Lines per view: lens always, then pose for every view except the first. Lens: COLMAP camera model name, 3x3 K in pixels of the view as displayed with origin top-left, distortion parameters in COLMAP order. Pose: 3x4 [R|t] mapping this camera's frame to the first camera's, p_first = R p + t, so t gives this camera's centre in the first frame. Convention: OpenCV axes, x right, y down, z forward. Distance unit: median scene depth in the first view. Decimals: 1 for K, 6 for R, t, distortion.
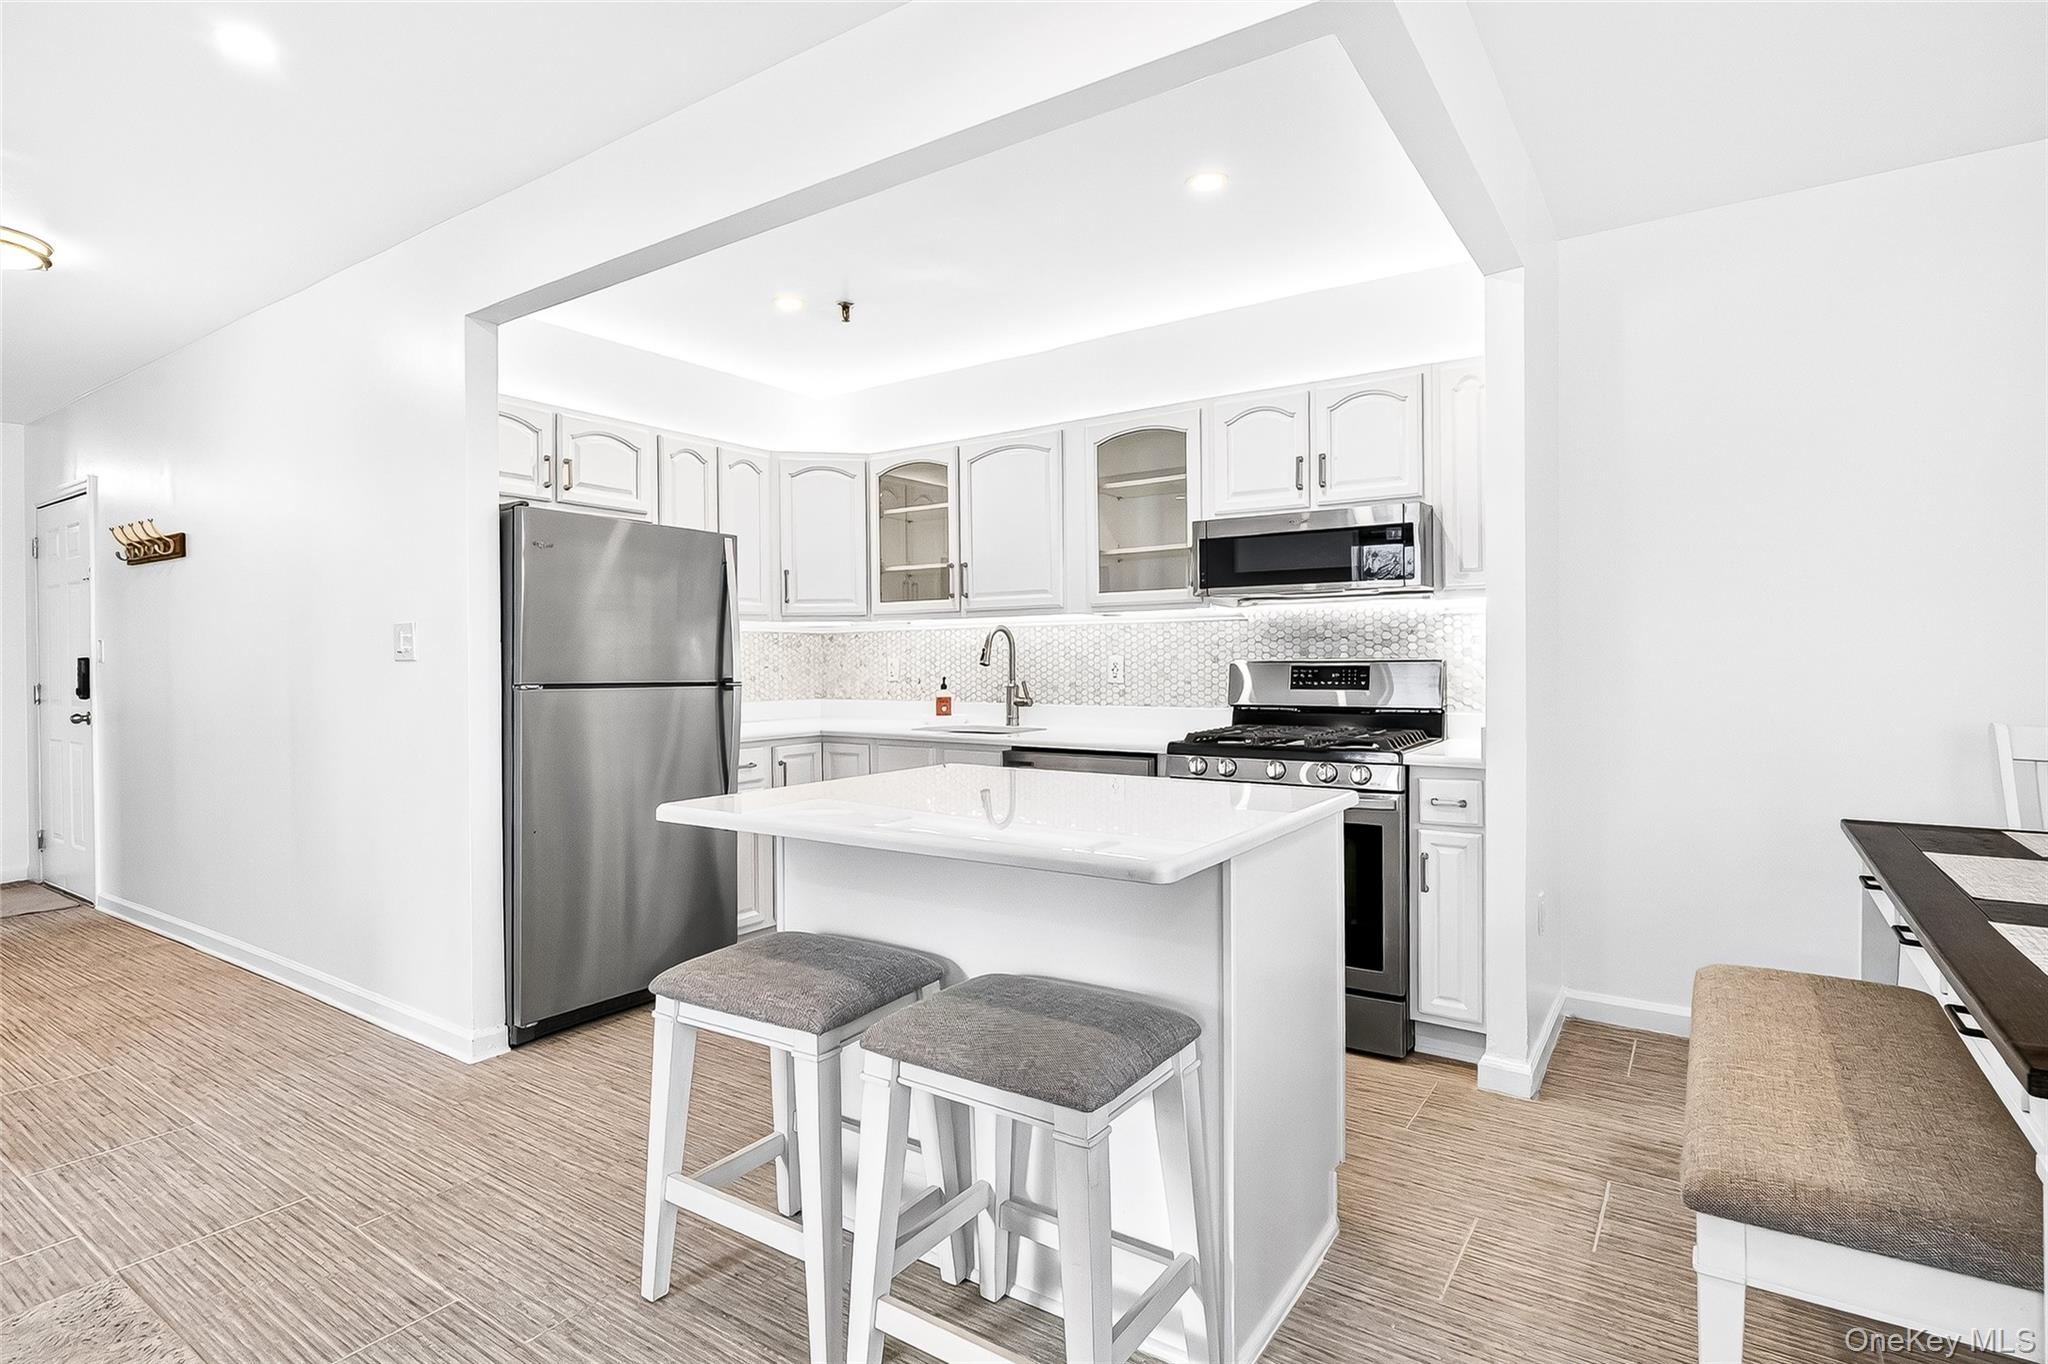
lens RADIAL K [[1015.4, 0, 1030.9], [0, 1015.4, 675.8], [0, 0, 1]] dist [-0.001460, -0.000203]
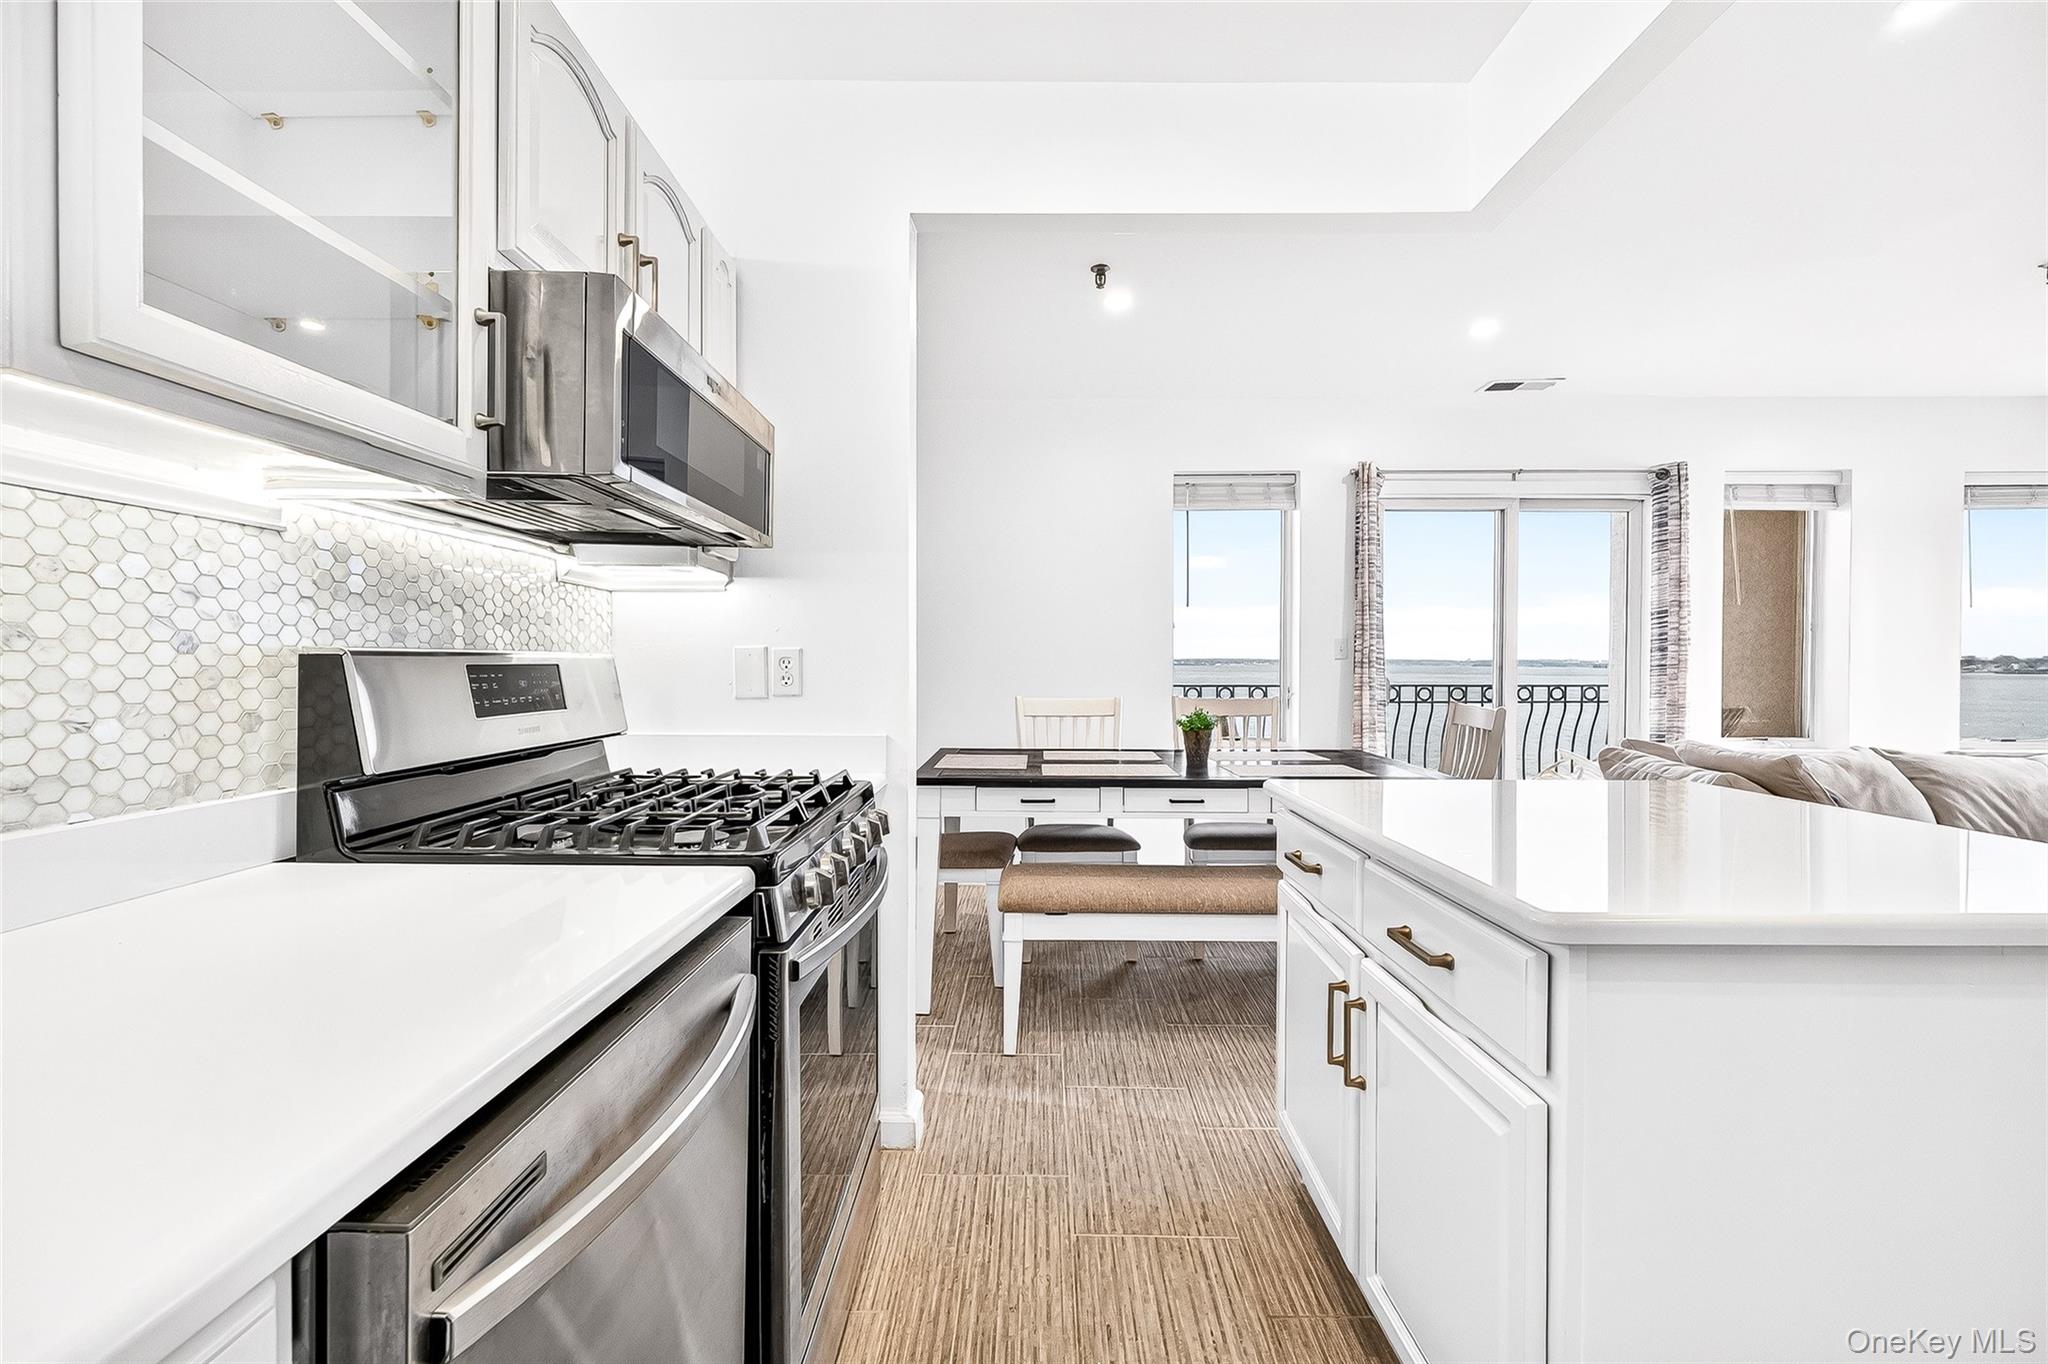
lens RADIAL K [[897.4, 0, 1018.1], [0, 897.4, 678.2], [0, 0, 1]] dist [-0.000265, -0.000216]
pose [[-0.535854, -0.009269, 0.844260, -0.171776], [0.014100, 0.999702, 0.019924, -0.007407], [-0.844193, 0.022581, -0.535563, 0.917876]]
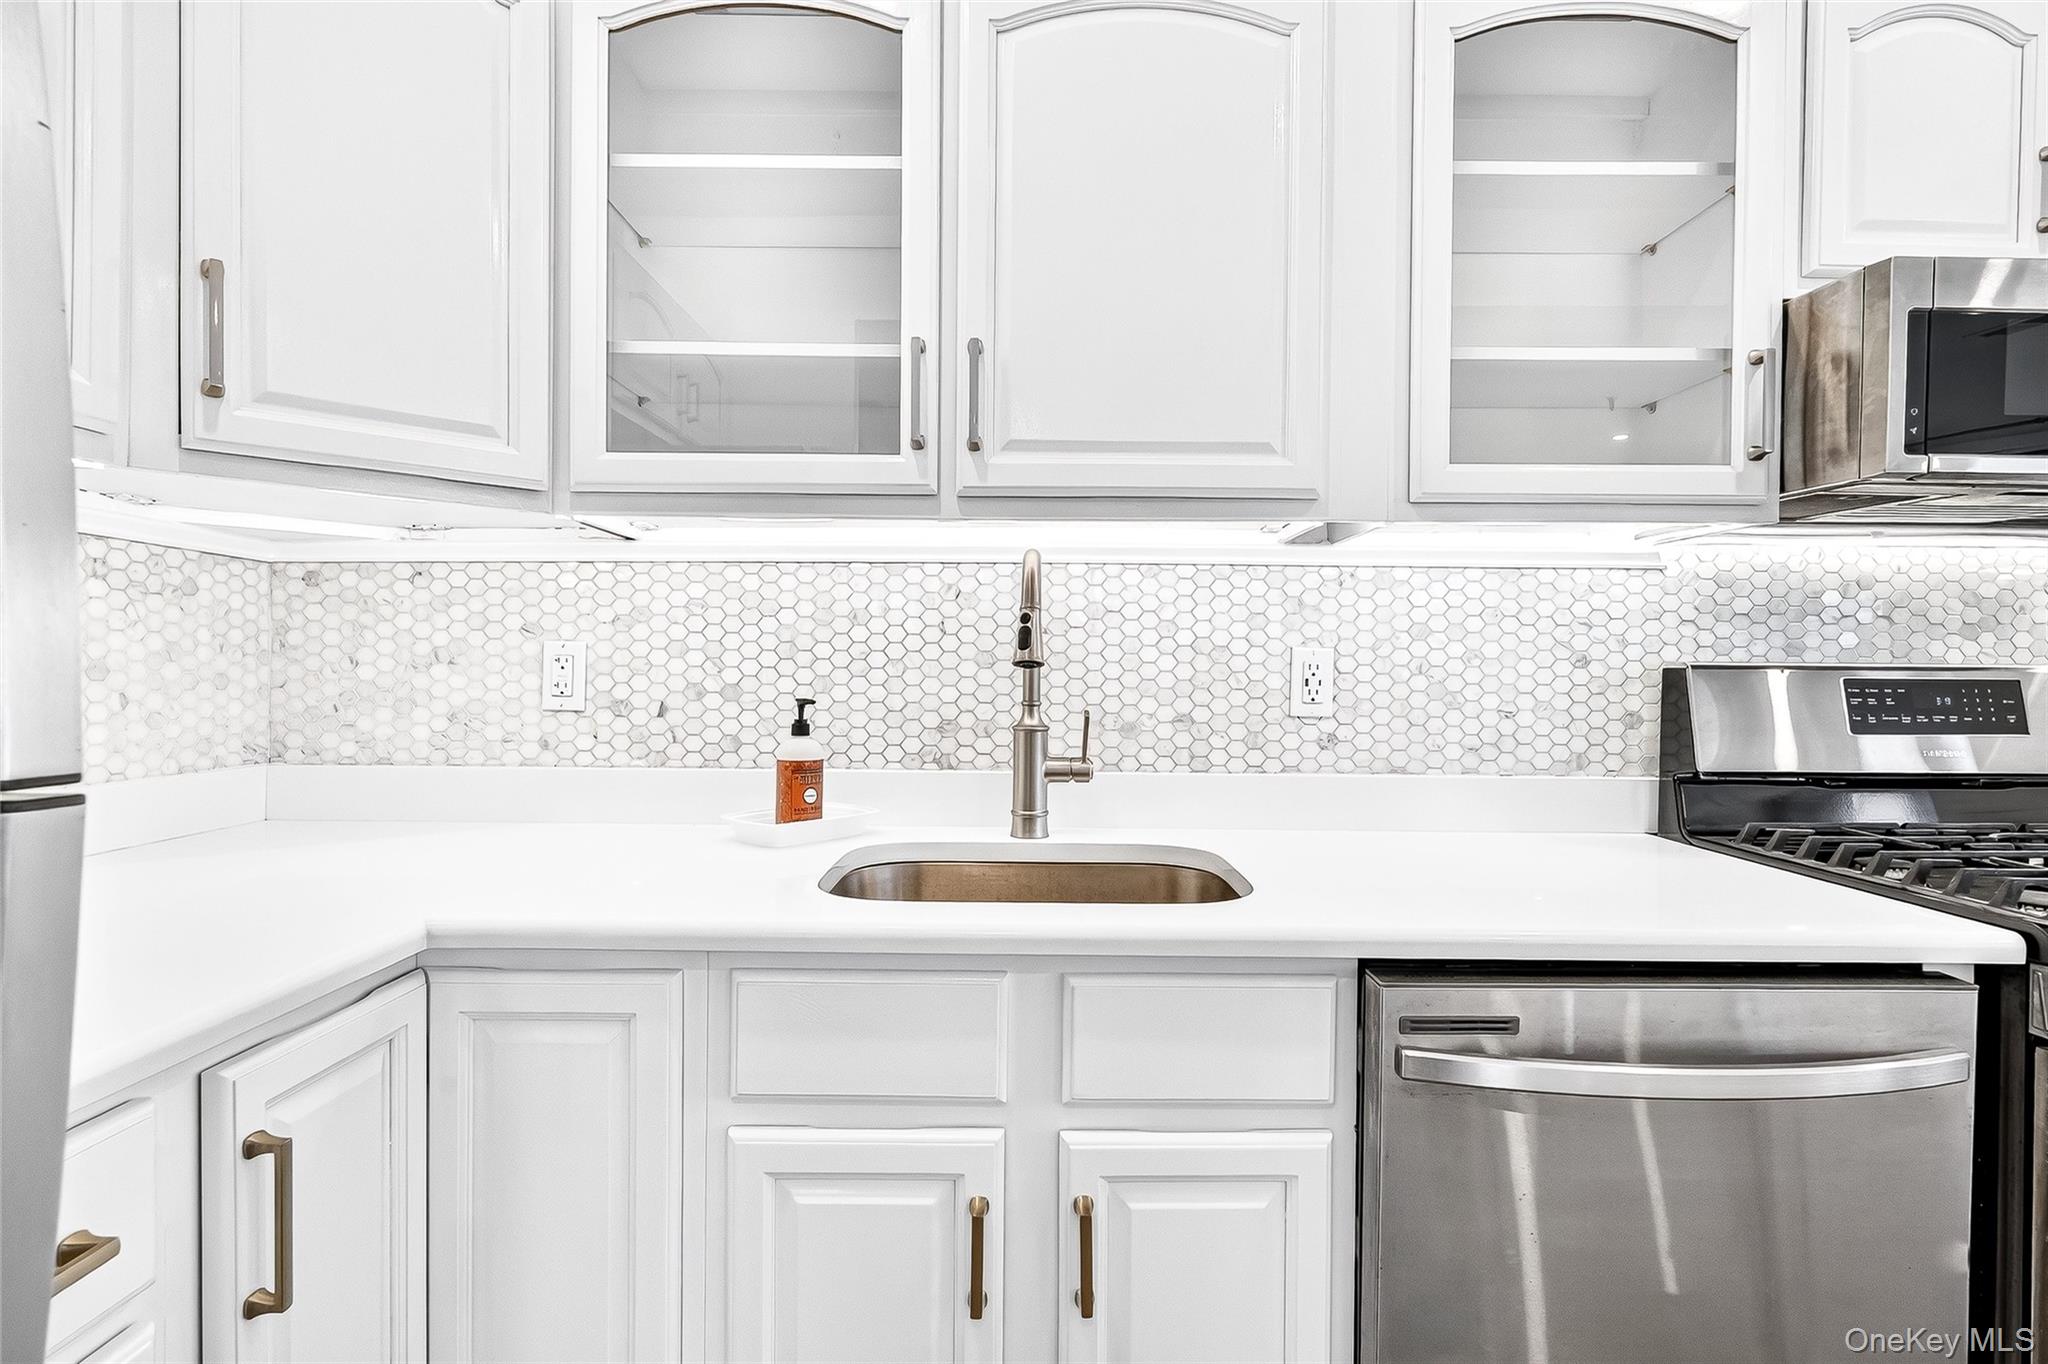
lens RADIAL K [[1015.4, 0, 1030.9], [0, 1015.4, 675.8], [0, 0, 1]] dist [-0.001460, -0.000203]
pose [[0.828046, 0.010861, 0.560555, -0.237282], [-0.005865, 0.999925, -0.010711, -0.003831], [-0.560630, 0.005582, 0.828048, 0.766301]]
